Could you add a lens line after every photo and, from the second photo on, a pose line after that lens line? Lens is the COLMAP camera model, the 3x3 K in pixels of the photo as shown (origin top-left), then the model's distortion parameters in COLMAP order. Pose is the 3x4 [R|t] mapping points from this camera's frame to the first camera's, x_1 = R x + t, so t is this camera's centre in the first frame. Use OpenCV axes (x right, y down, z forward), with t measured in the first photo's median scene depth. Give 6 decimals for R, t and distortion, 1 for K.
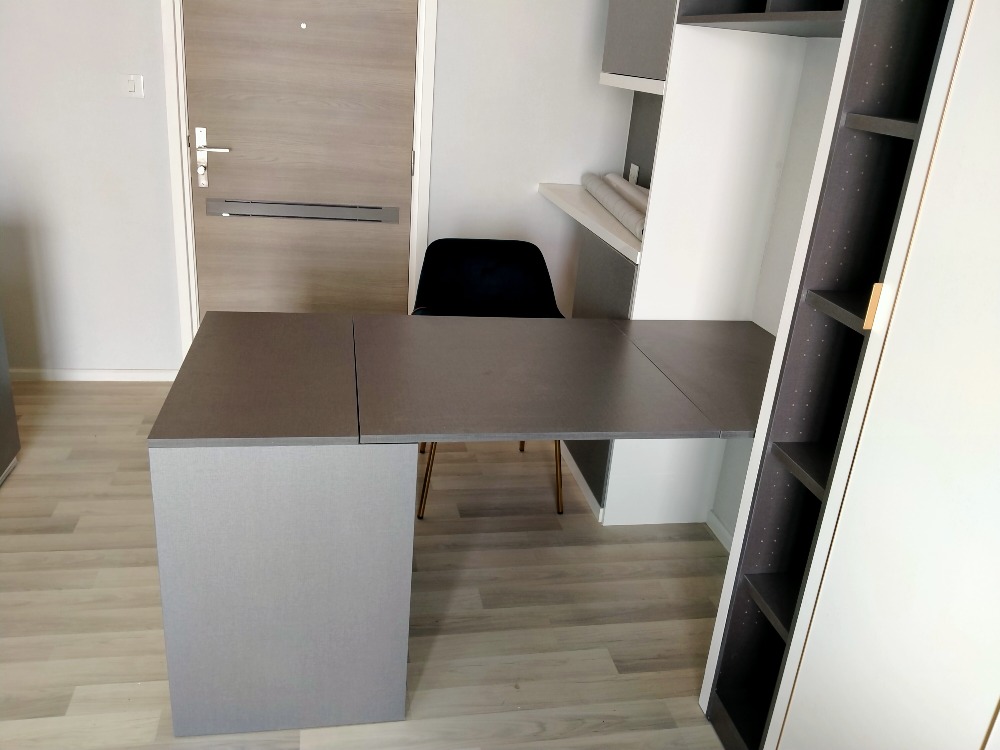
lens RADIAL K [[836.0, 0, 500.0], [0, 836.0, 375.0], [0, 0, 1]] dist [0.121207, -0.217190]
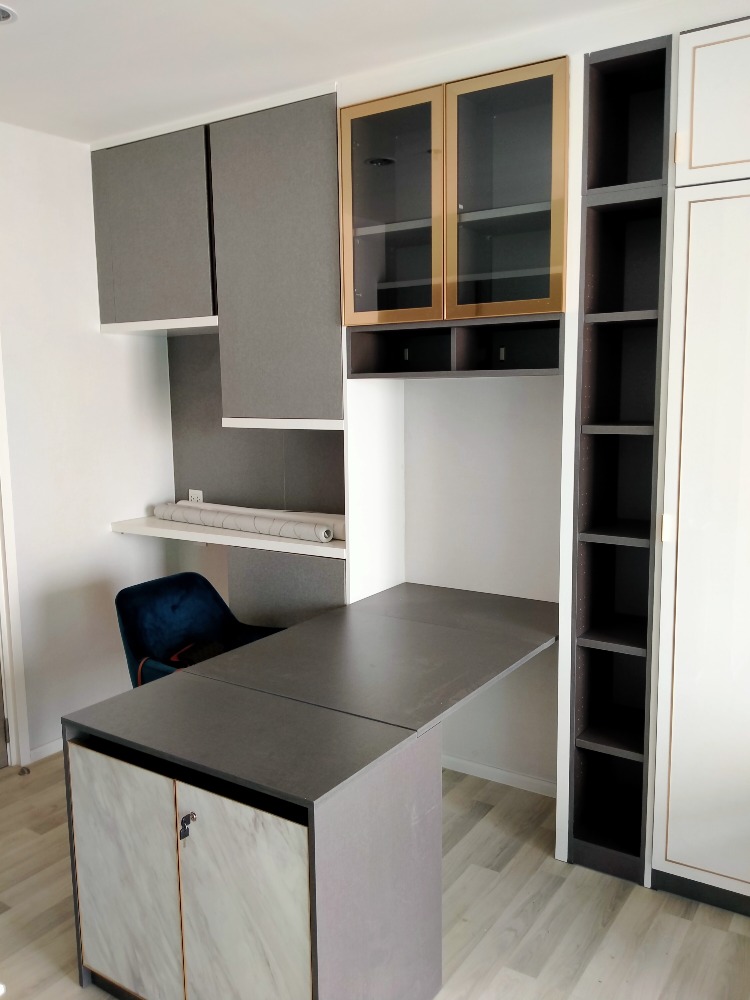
lens RADIAL K [[836.0, 0, 375.0], [0, 836.0, 500.0], [0, 0, 1]] dist [0.121207, -0.217190]
pose [[0.693389, -0.174166, 0.699198, -0.796841], [0.317748, 0.944814, -0.079761, -0.125031], [-0.646721, 0.277475, 0.710465, 0.092829]]
